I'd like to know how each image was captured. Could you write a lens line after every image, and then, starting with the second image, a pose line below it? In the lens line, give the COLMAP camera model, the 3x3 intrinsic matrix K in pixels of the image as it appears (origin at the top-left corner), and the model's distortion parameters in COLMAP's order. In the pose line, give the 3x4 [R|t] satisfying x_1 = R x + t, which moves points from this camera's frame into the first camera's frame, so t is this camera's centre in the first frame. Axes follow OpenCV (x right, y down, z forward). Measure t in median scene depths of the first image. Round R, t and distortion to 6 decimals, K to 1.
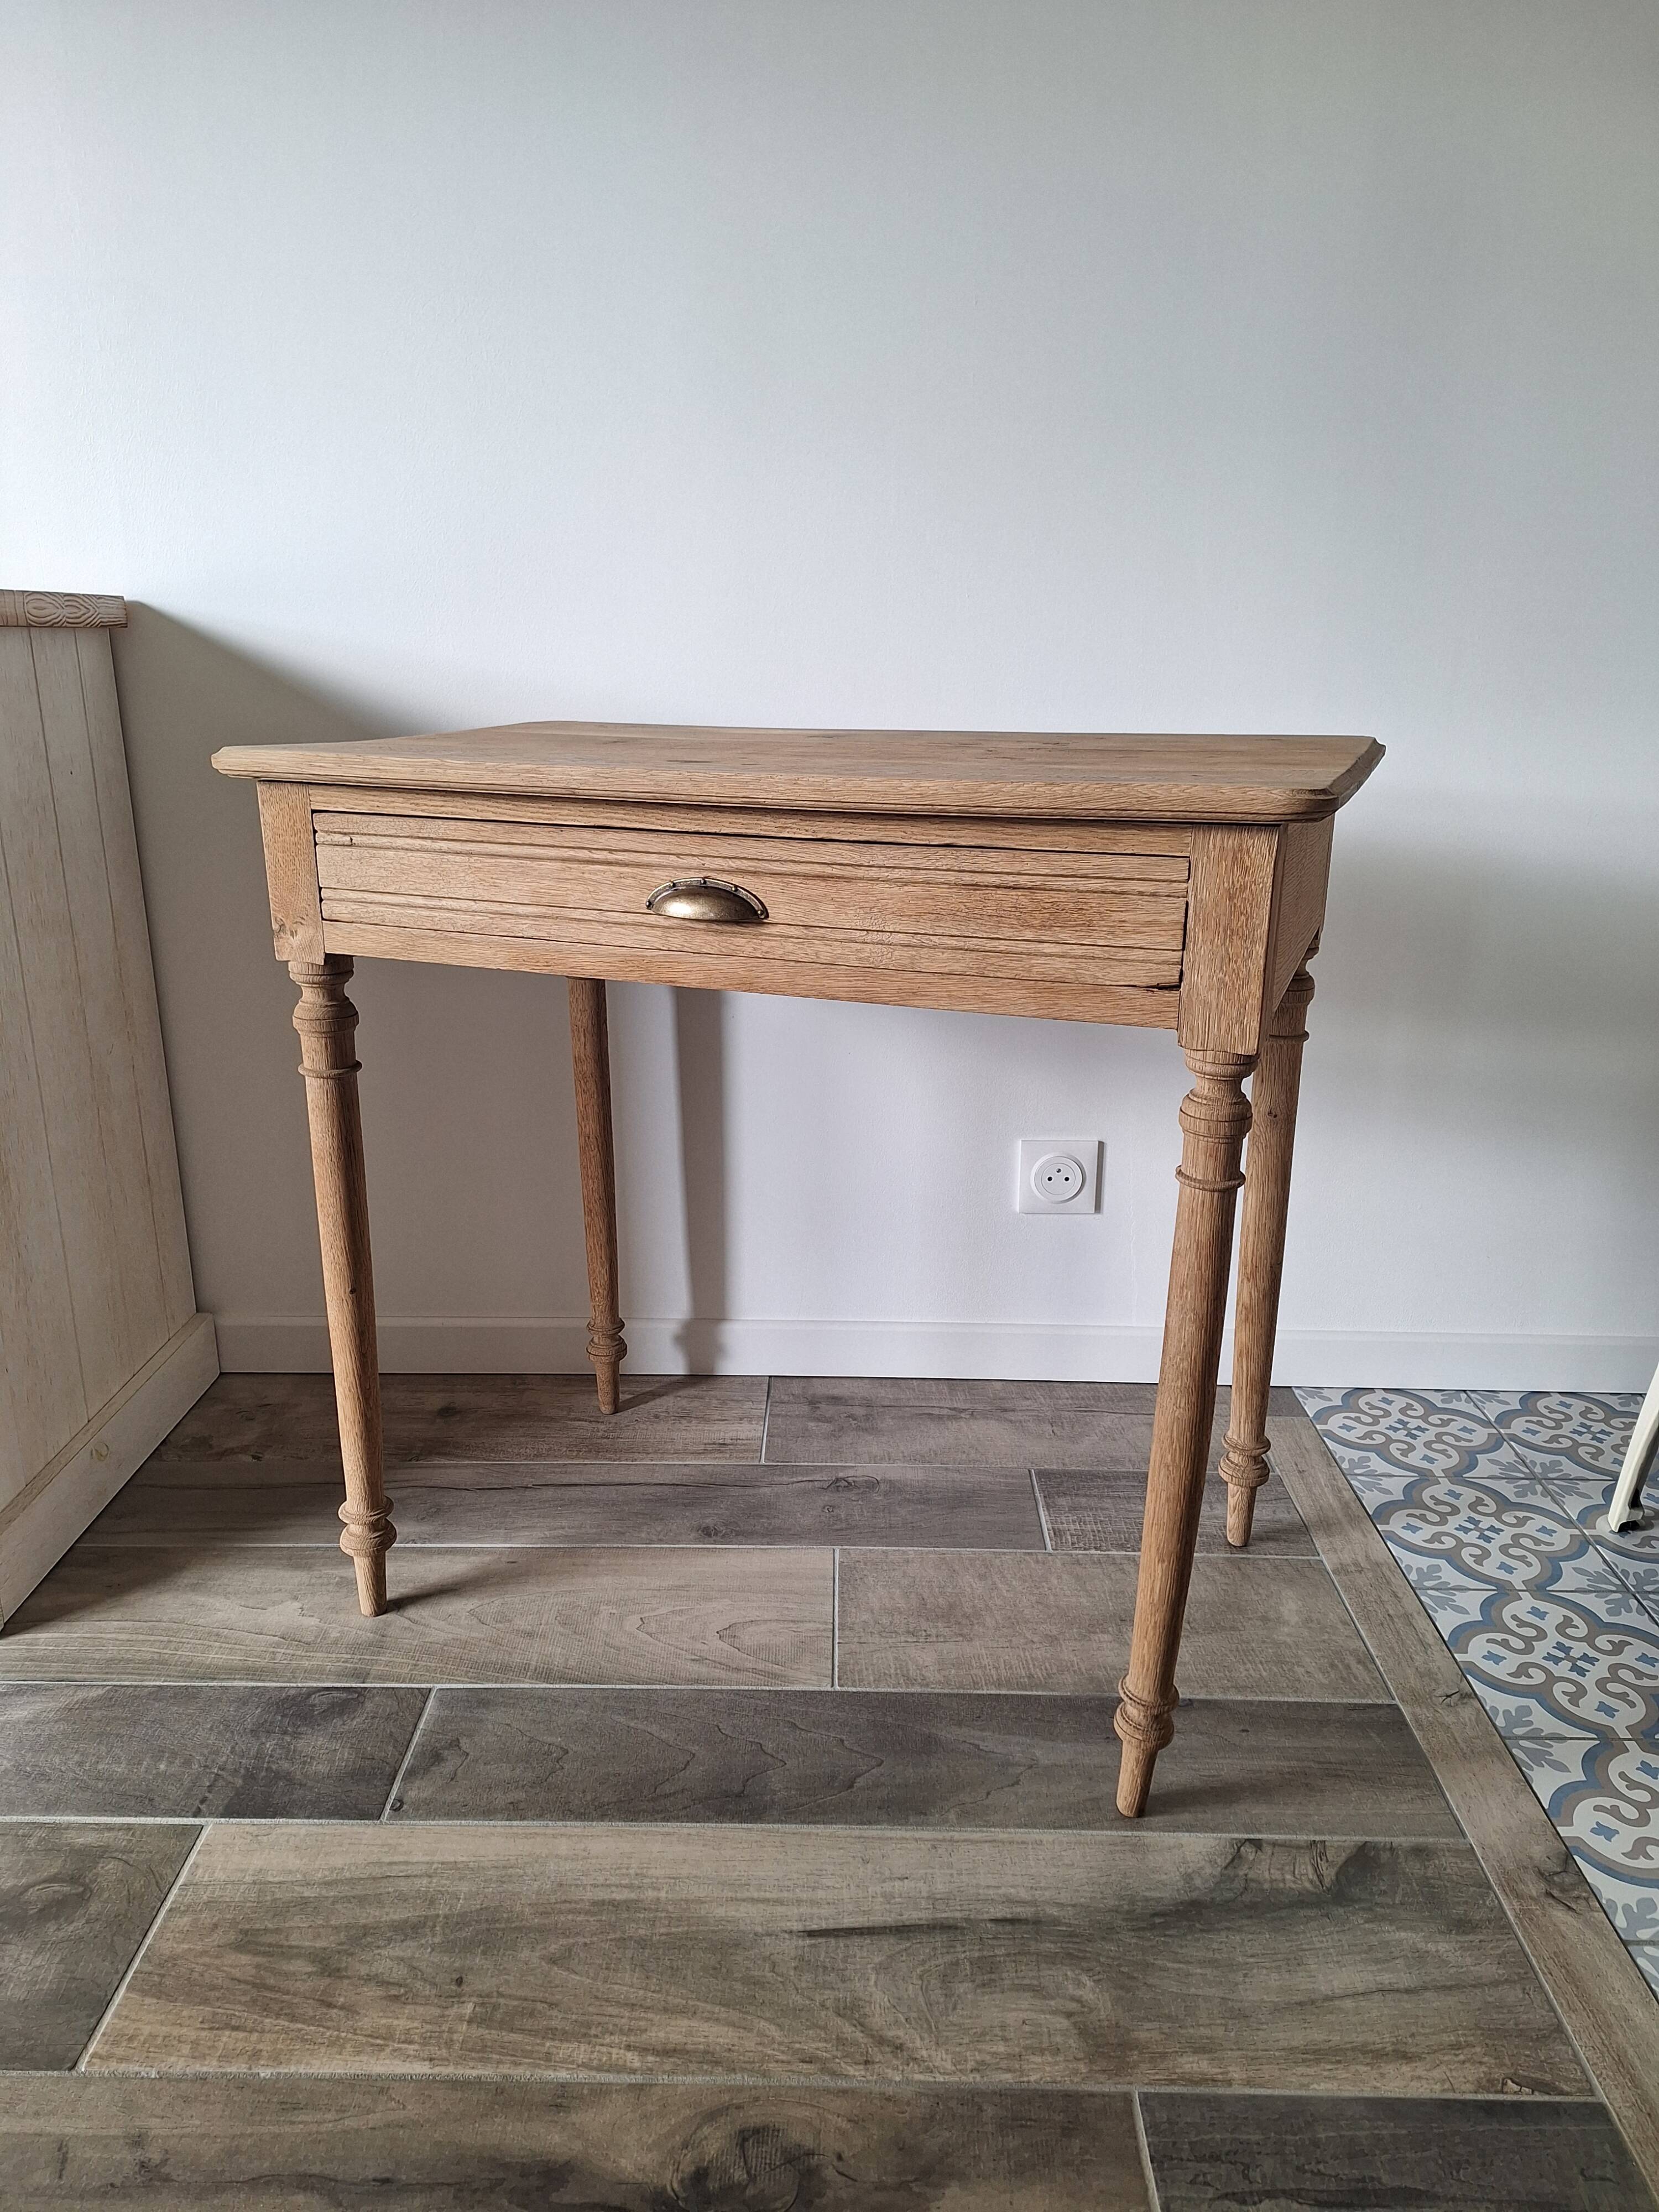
lens RADIAL K [[1561.6, 0, 837.2], [0, 1561.6, 1139.2], [0, 0, 1]] dist [0.043747, -0.053079]
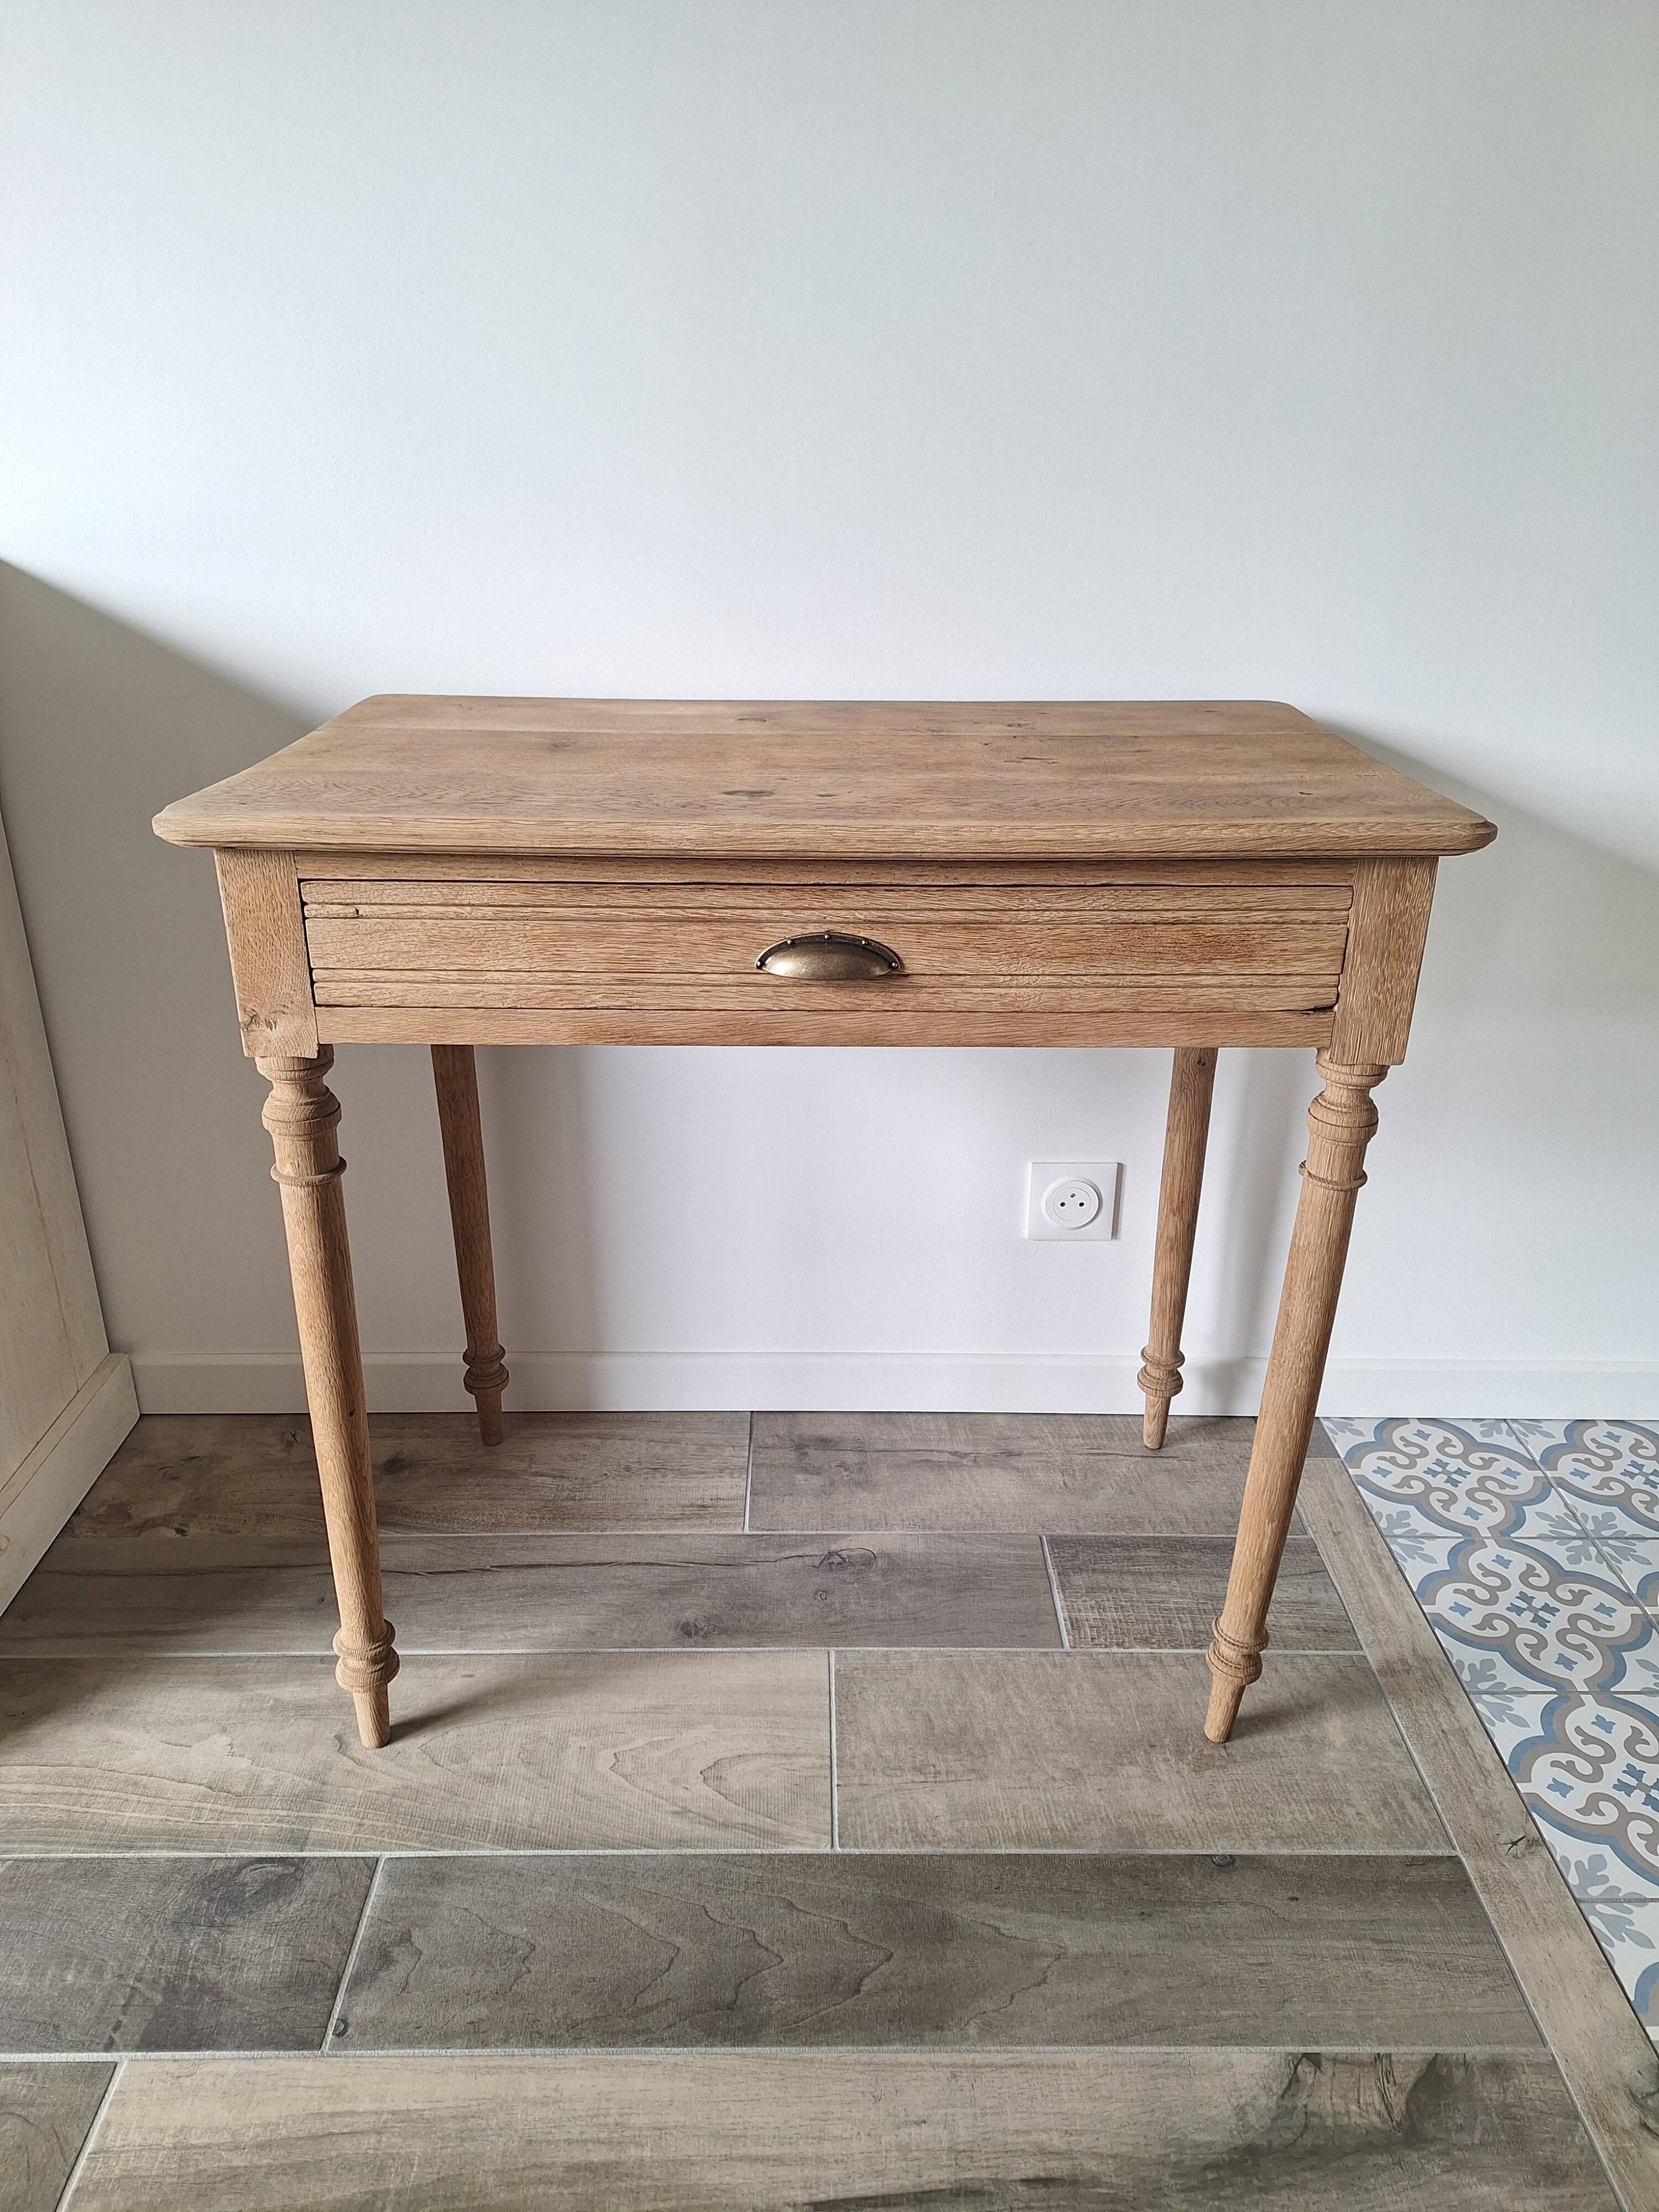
lens RADIAL K [[1561.6, 0, 841.9], [0, 1561.6, 1115.3], [0, 0, 1]] dist [0.043747, -0.053079]
pose [[0.999653, -0.005149, 0.025834, -0.019970], [0.002735, 0.995697, 0.092623, -0.158722], [-0.026200, -0.092520, 0.995366, 0.162264]]
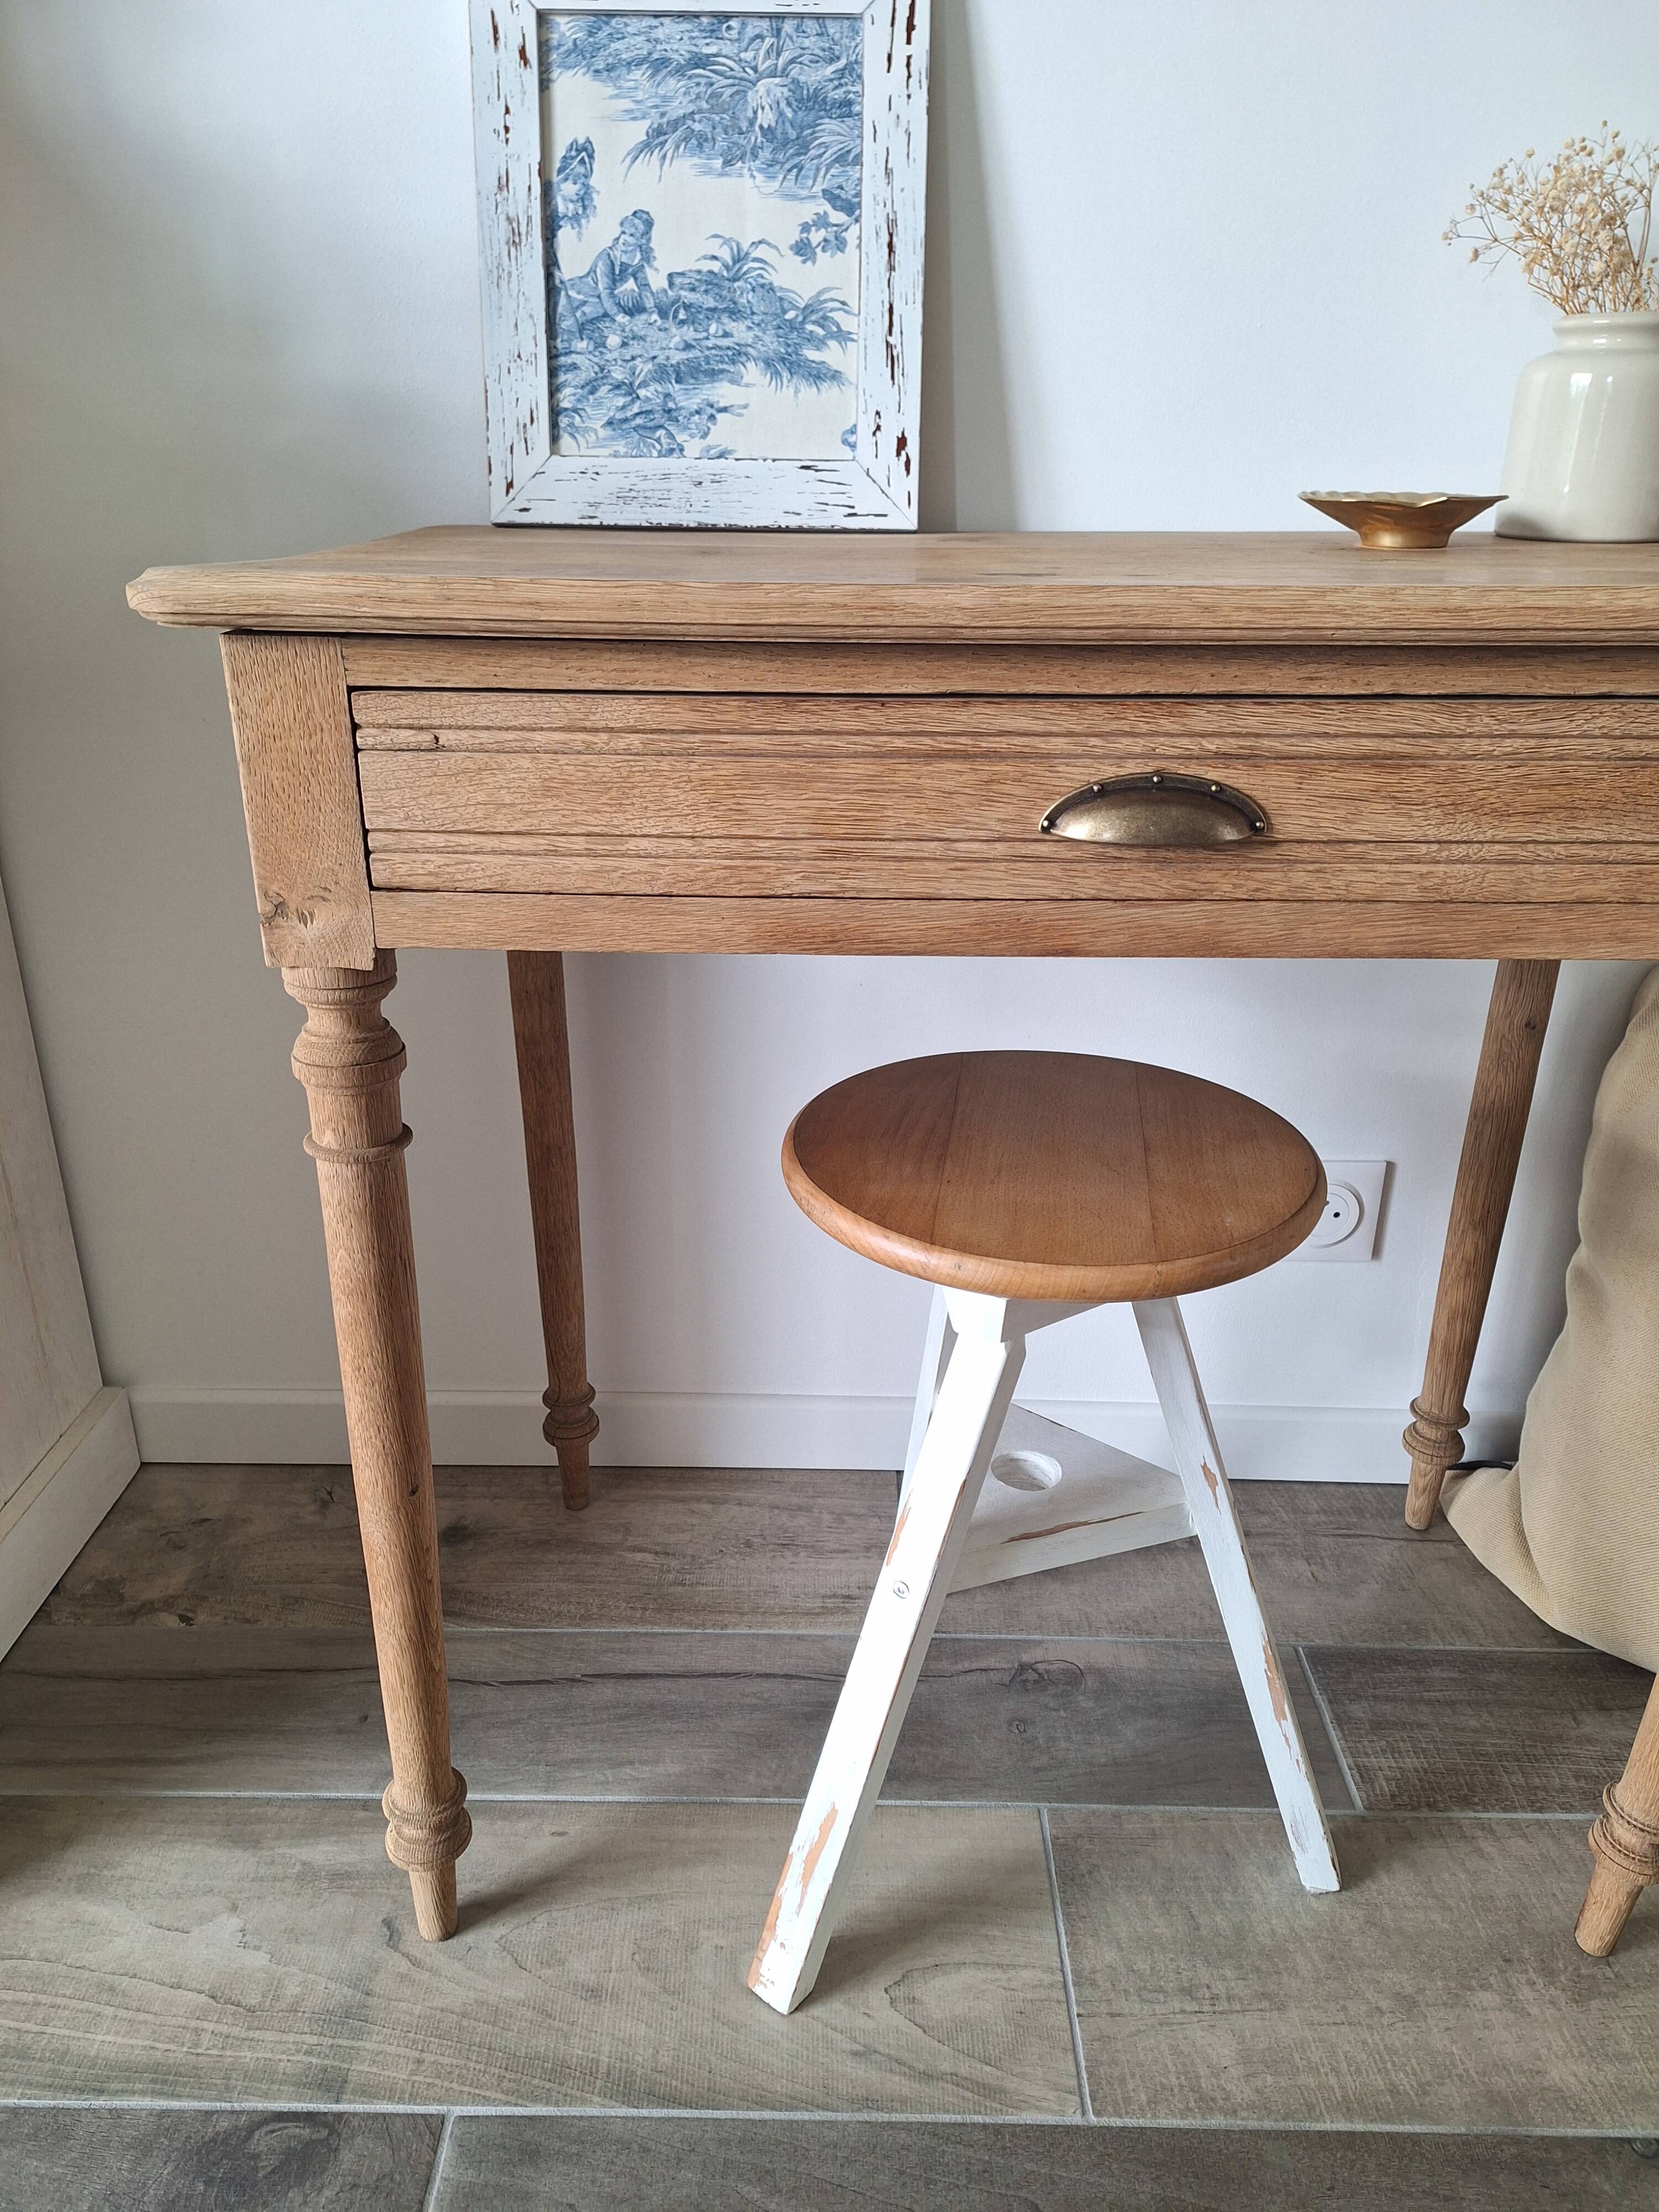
lens RADIAL K [[1561.6, 0, 824.1], [0, 1561.6, 1134.2], [0, 0, 1]] dist [0.043747, -0.053079]
pose [[0.999987, 0.003388, -0.003934, -0.113917], [-0.003015, 0.995834, 0.091137, -0.106052], [0.004226, -0.091124, 0.995831, 0.441505]]
